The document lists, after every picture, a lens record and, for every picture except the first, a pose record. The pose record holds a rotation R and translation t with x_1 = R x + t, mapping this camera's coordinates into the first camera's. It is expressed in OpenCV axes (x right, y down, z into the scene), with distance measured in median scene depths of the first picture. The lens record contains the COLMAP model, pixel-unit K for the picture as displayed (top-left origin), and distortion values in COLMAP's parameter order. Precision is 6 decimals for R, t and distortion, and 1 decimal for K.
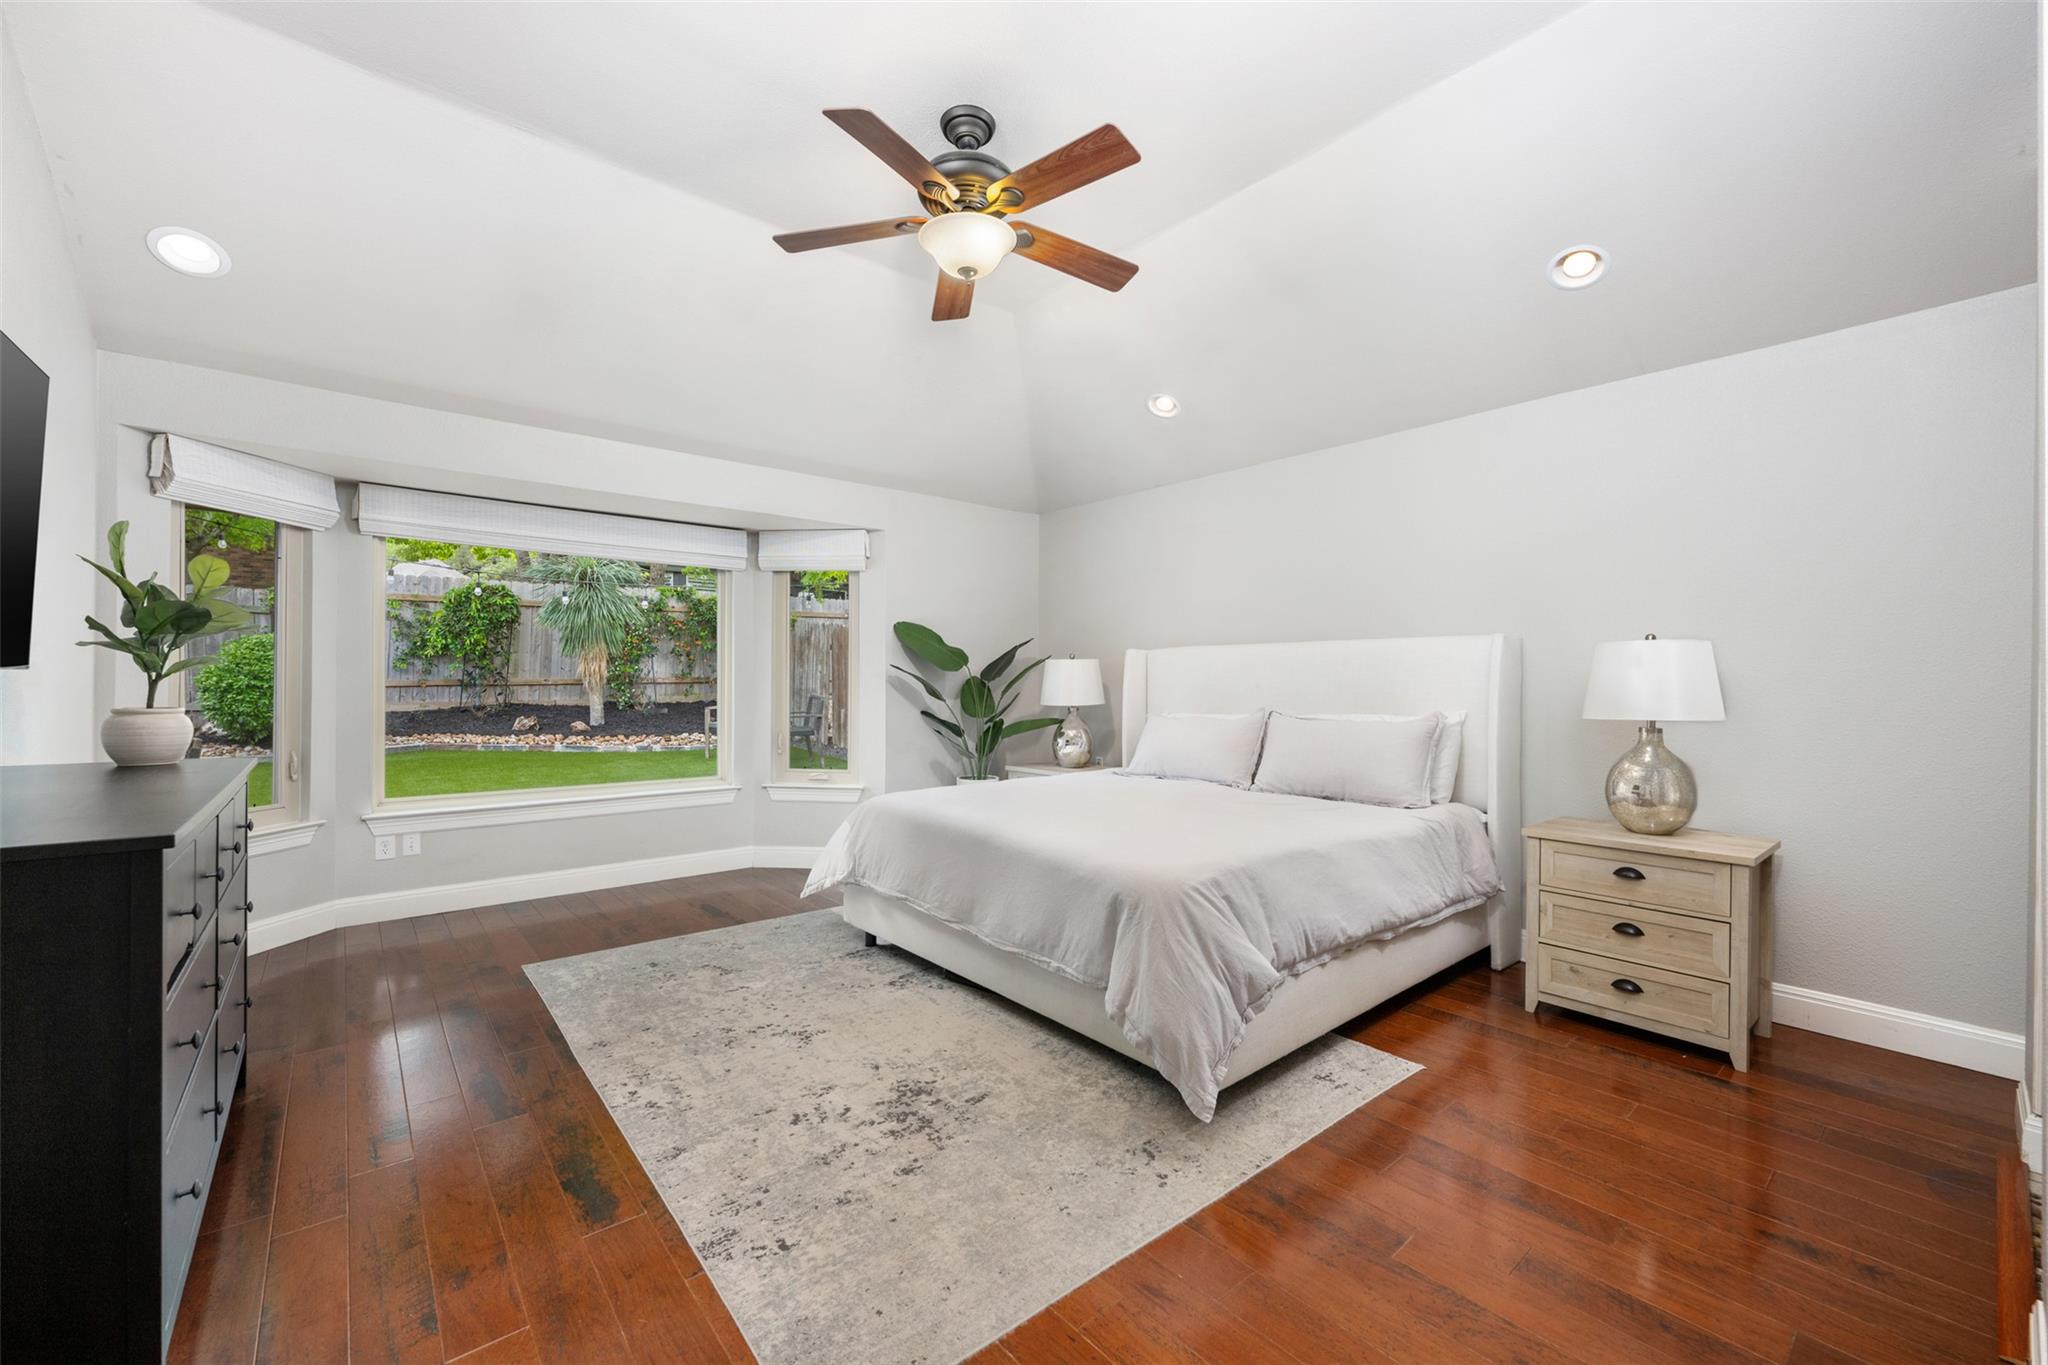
lens RADIAL K [[813.7, 0, 1020.8], [0, 813.7, 688.0], [0, 0, 1]] dist [-0.000697, -0.000145]
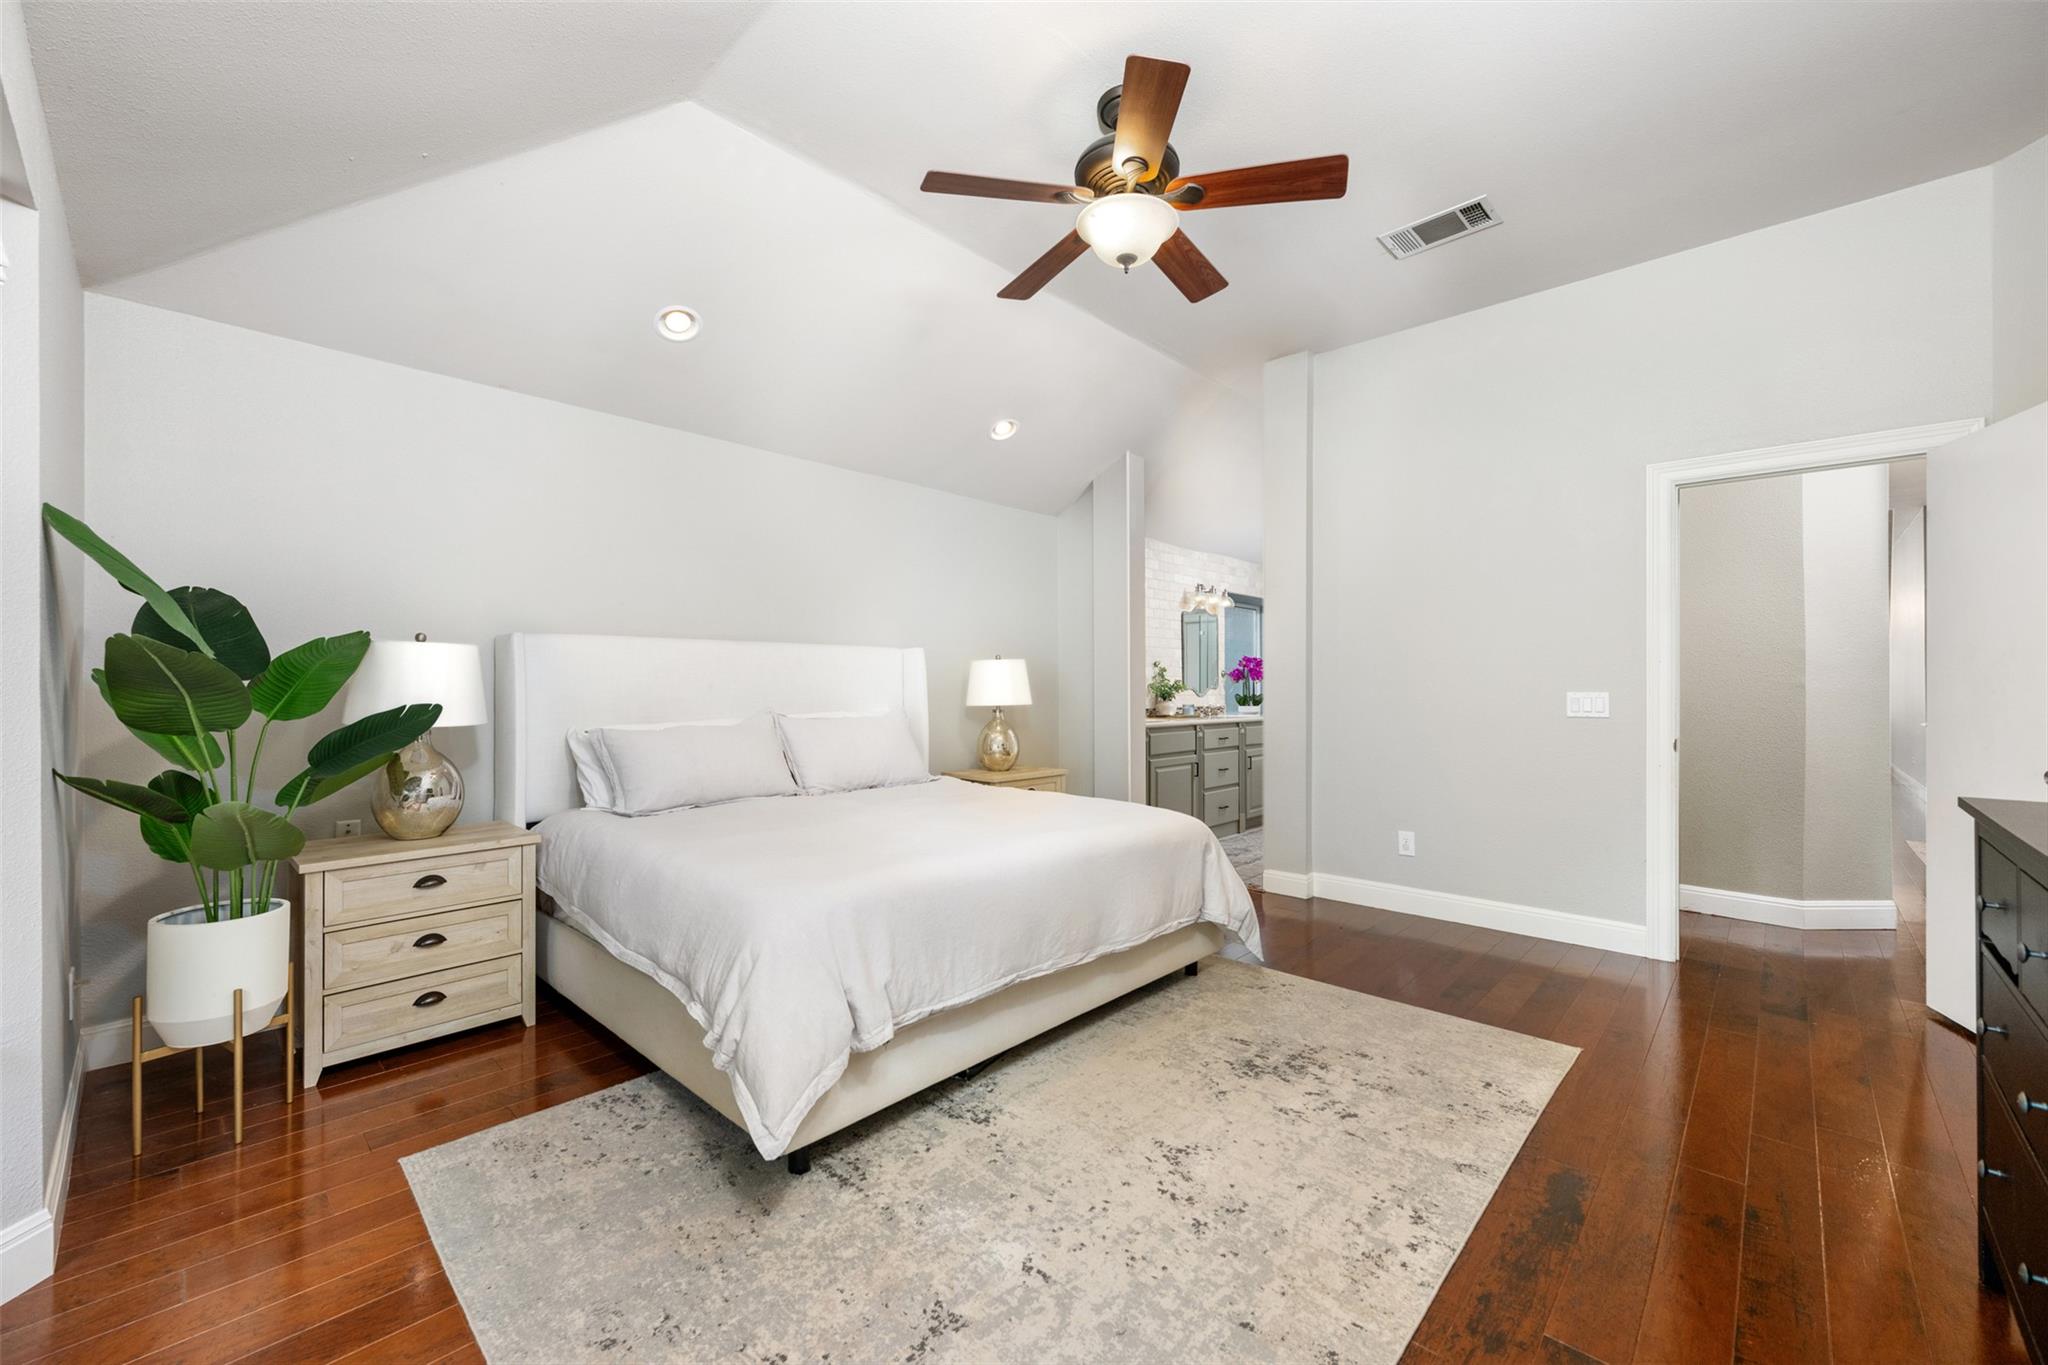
lens RADIAL K [[813.7, 0, 1029.1], [0, 813.7, 679.2], [0, 0, 1]] dist [-0.000697, -0.000145]
pose [[-0.126432, 0.010765, 0.991917, -1.096606], [0.012075, 0.999884, -0.009313, -0.002850], [-0.991902, 0.010800, -0.126547, 1.351364]]
